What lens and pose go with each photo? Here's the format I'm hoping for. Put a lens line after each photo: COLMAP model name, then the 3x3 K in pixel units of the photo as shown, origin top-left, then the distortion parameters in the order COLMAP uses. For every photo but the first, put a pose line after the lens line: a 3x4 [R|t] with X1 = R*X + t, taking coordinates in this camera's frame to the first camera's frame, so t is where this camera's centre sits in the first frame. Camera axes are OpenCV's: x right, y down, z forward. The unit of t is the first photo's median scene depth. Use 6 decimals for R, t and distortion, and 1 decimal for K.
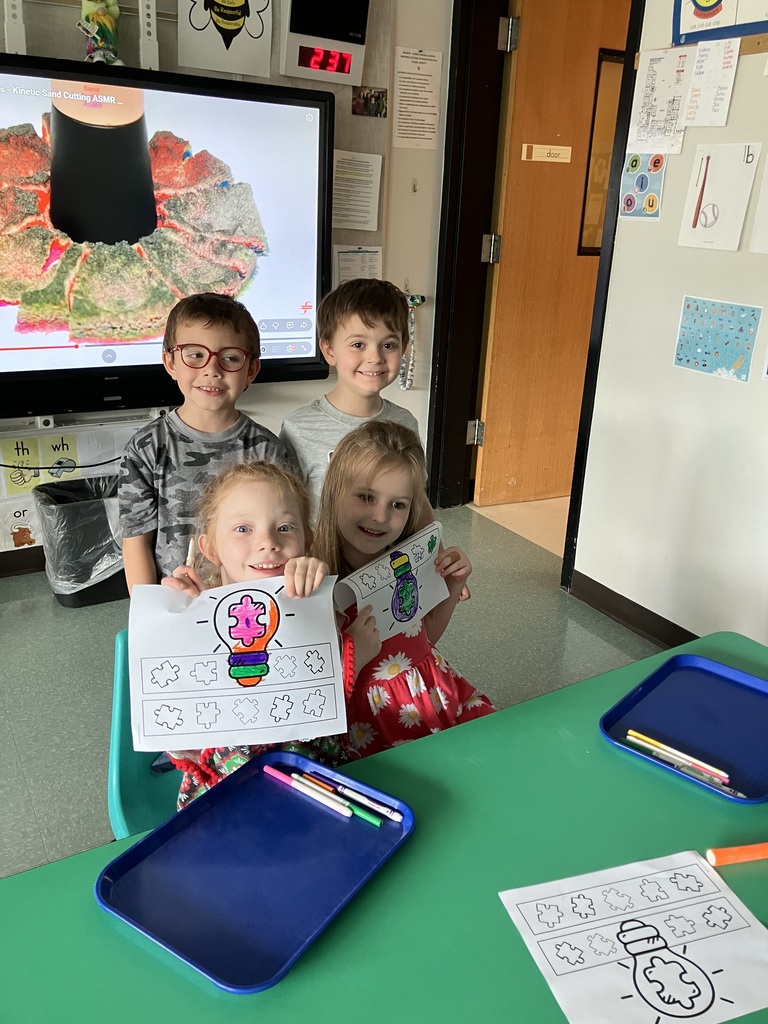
lens RADIAL K [[843.6, 0, 382.1], [0, 843.6, 515.6], [0, 0, 1]] dist [0.035067, -0.027643]
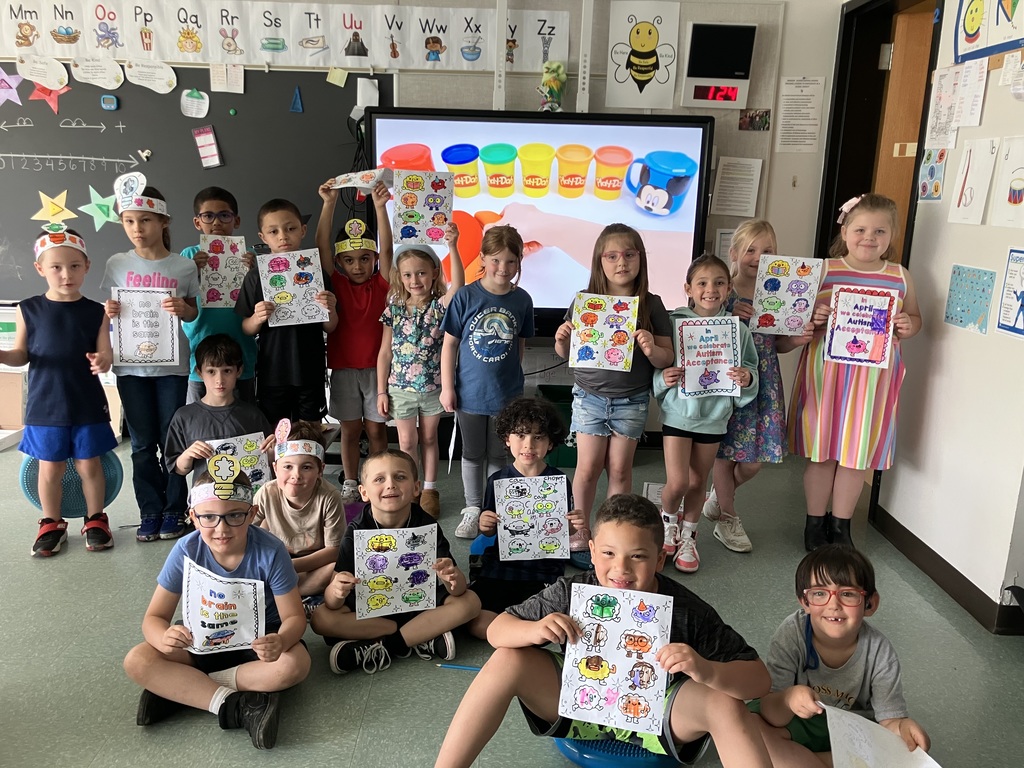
lens RADIAL K [[843.6, 0, 513.6], [0, 843.6, 383.6], [0, 0, 1]] dist [0.035067, -0.027643]
pose [[0.871566, 0.083627, -0.483094, 0.346923], [-0.153553, 0.982332, -0.106980, 0.102884], [0.465613, 0.167421, 0.869008, -0.228991]]
